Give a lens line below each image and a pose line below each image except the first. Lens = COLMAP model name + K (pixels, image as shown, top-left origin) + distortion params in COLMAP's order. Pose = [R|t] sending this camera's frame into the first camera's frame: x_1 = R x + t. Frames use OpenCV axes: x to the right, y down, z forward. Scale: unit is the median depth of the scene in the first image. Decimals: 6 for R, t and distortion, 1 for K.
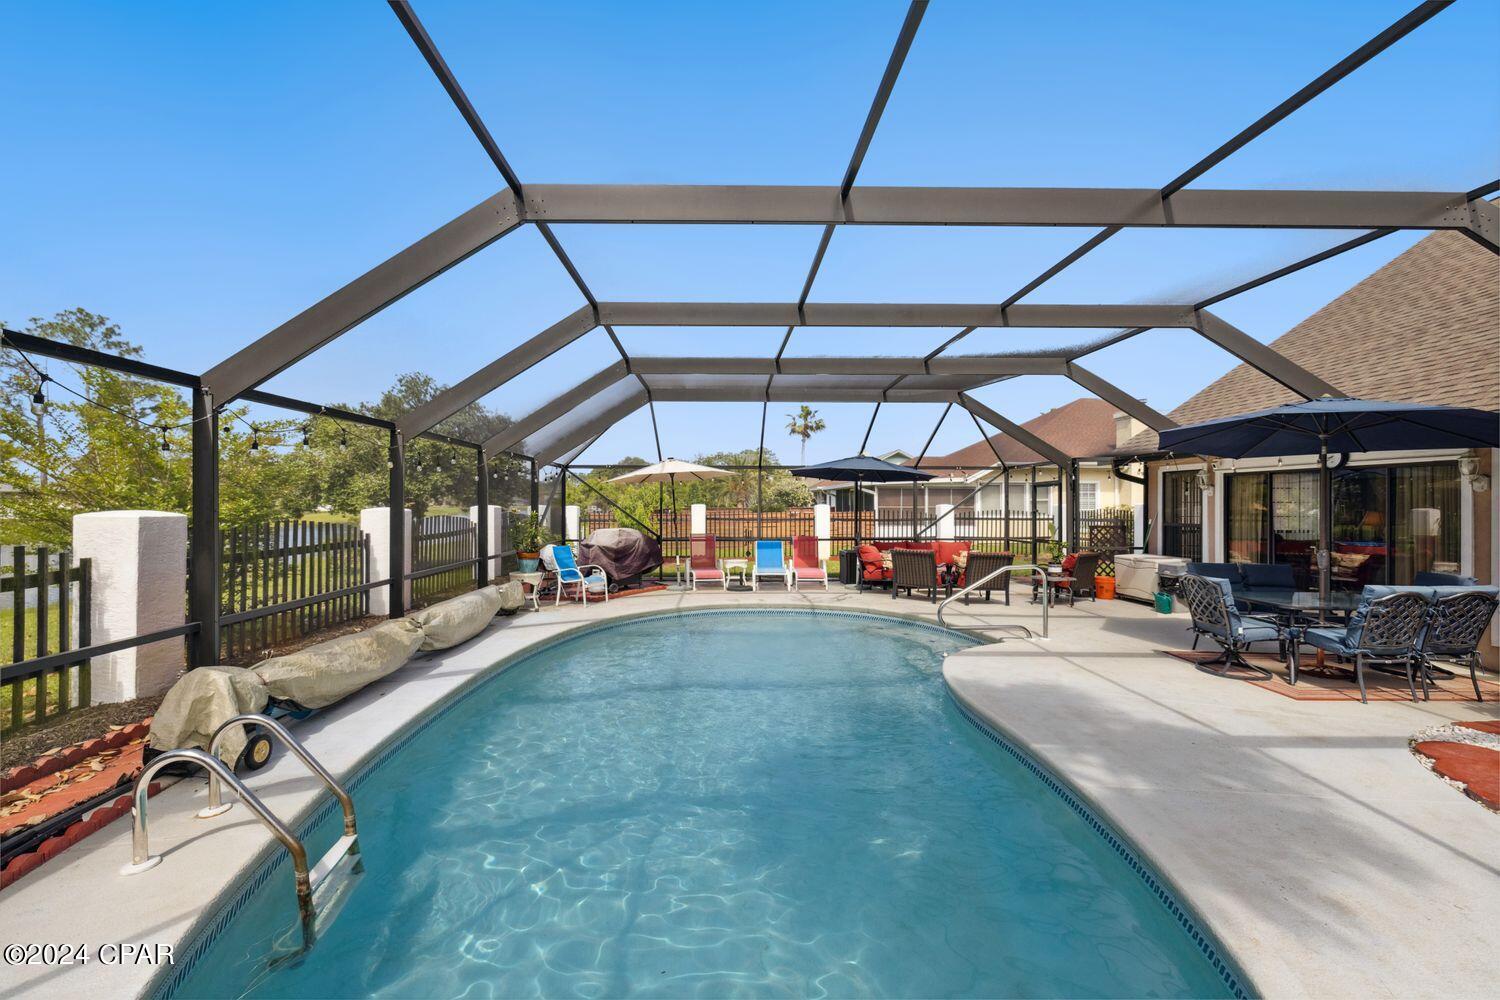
lens RADIAL K [[644.6, 0, 722.1], [0, 644.6, 495.9], [0, 0, 1]] dist [-0.000882, -0.000259]
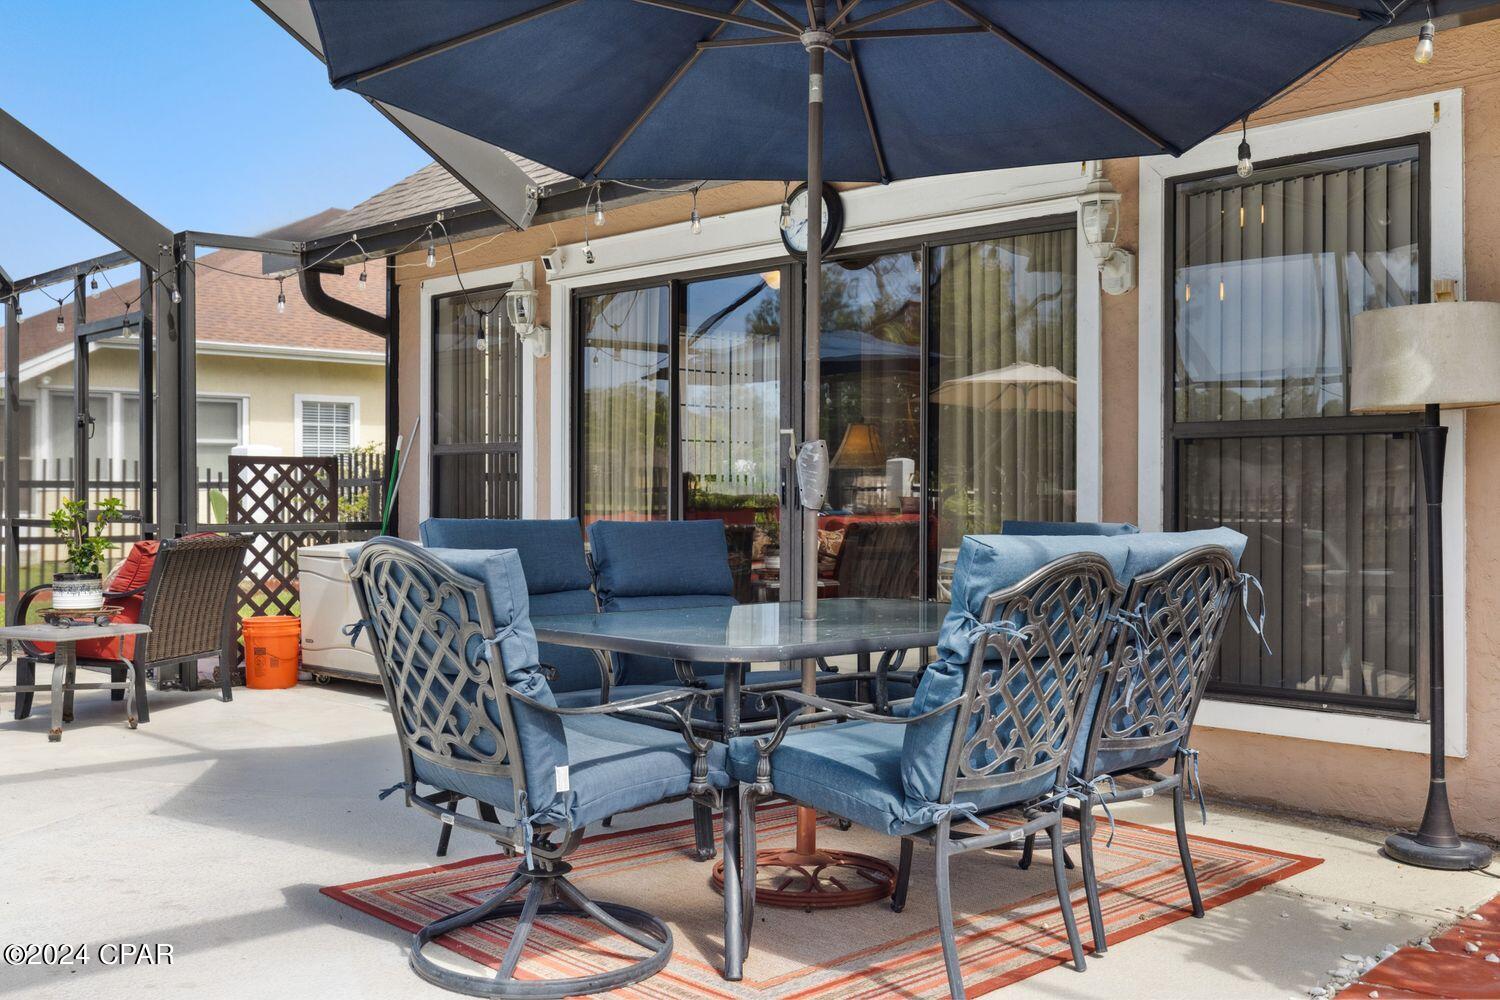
lens RADIAL K [[1488.3, 0, 750.0], [0, 1488.3, 500.0], [0, 0, 1]] dist [-0.005710, 0.127388]
pose [[0.730294, -0.009551, 0.683066, 0.411437], [-0.002587, 0.999856, 0.016747, 0.085231], [-0.683128, -0.013997, 0.730164, 0.476403]]
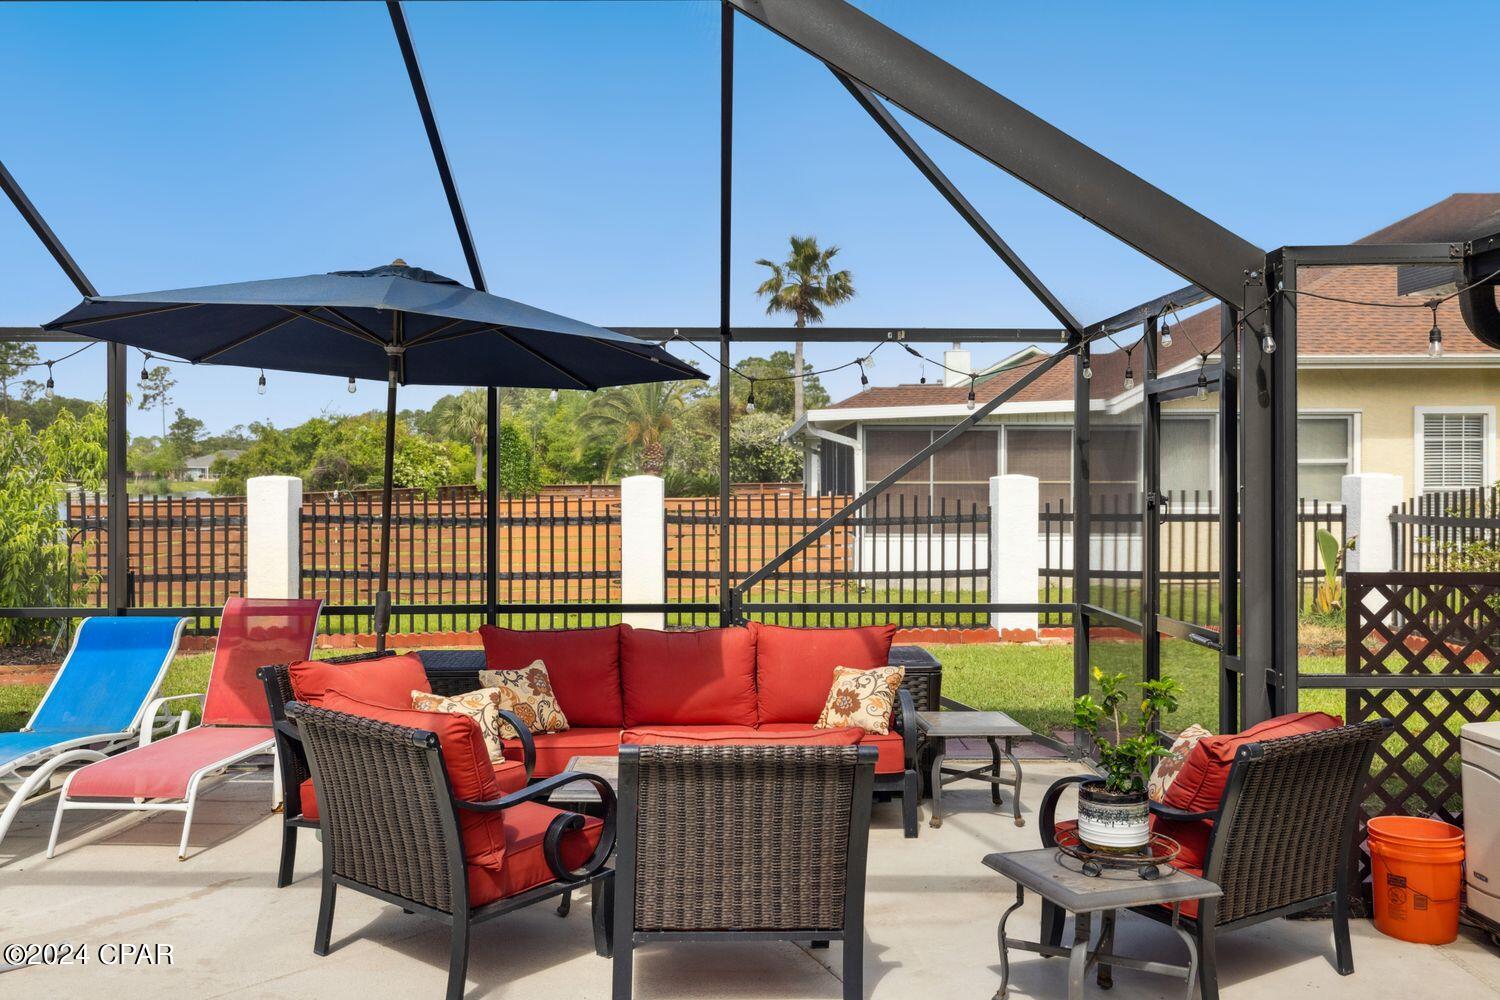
lens RADIAL K [[1331.6, 0, 712.9], [0, 1331.6, 463.2], [0, 0, 1]] dist [0.005093, -0.008457]
pose [[0.999775, -0.002648, -0.021054, 0.587281], [0.002721, 0.999990, 0.003443, 0.012349], [0.021044, -0.003499, 0.999772, 0.888612]]
